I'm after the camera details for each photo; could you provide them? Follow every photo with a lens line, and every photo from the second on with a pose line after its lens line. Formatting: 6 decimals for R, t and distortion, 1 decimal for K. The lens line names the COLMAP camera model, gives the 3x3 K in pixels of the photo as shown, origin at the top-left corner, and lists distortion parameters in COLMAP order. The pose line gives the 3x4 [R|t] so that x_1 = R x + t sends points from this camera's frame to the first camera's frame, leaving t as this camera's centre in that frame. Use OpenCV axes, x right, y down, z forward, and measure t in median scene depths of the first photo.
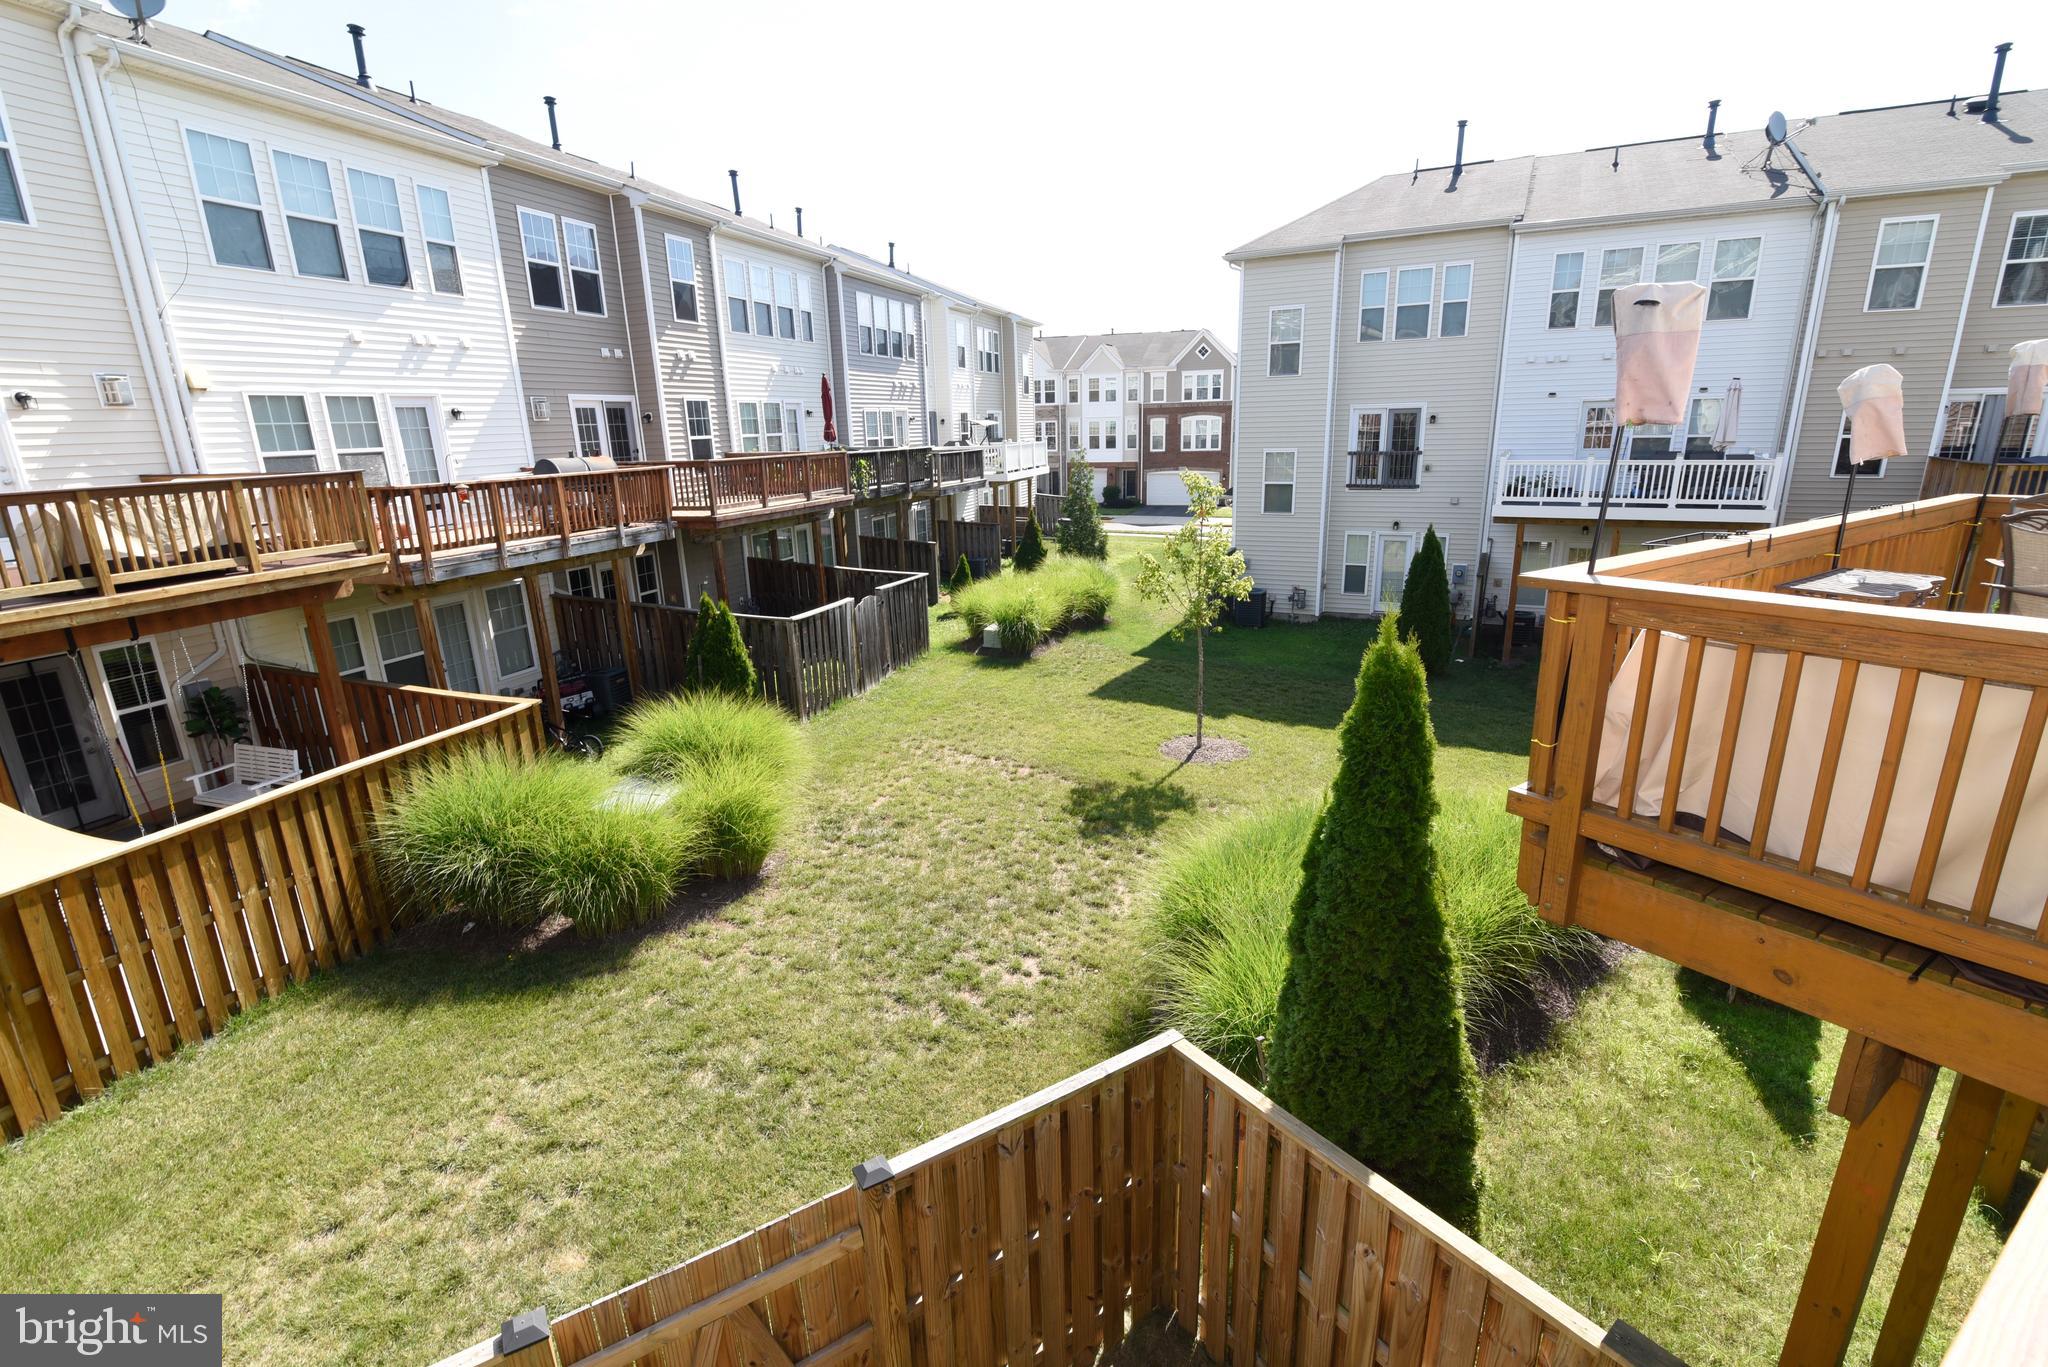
lens RADIAL K [[946.5, 0, 1031.0], [0, 946.5, 693.1], [0, 0, 1]] dist [-0.010970, 0.000171]
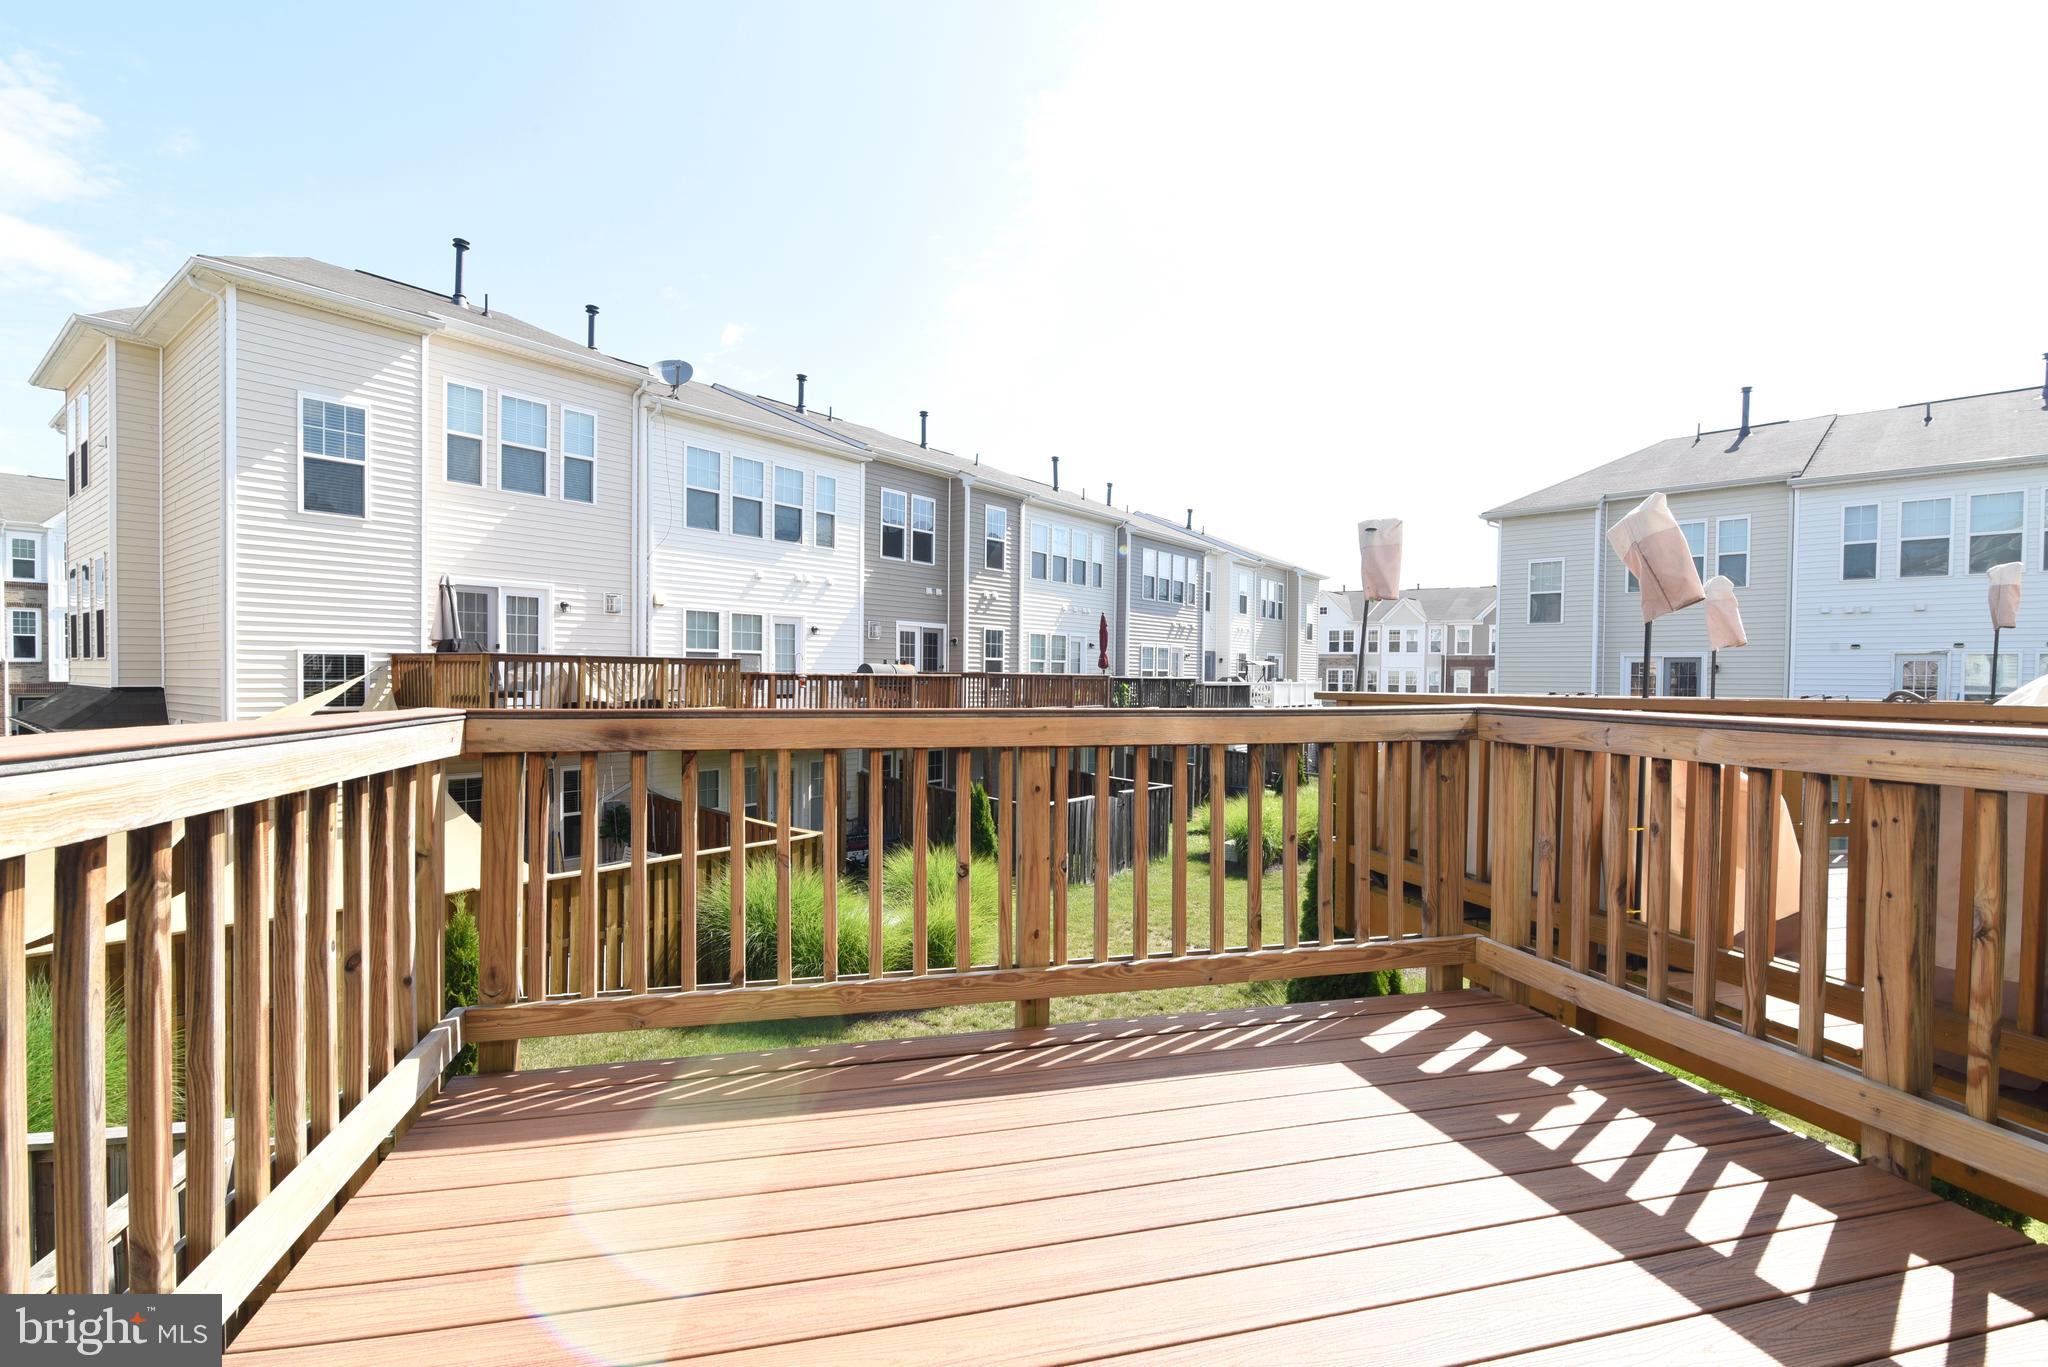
lens RADIAL K [[954.2, 0, 1034.4], [0, 954.2, 692.0], [0, 0, 1]] dist [0.000247, 0.000084]
pose [[0.945854, 0.045062, -0.321450, 0.102447], [-0.125210, 0.964323, -0.233244, 0.053340], [0.299472, 0.260864, 0.917751, -0.106438]]
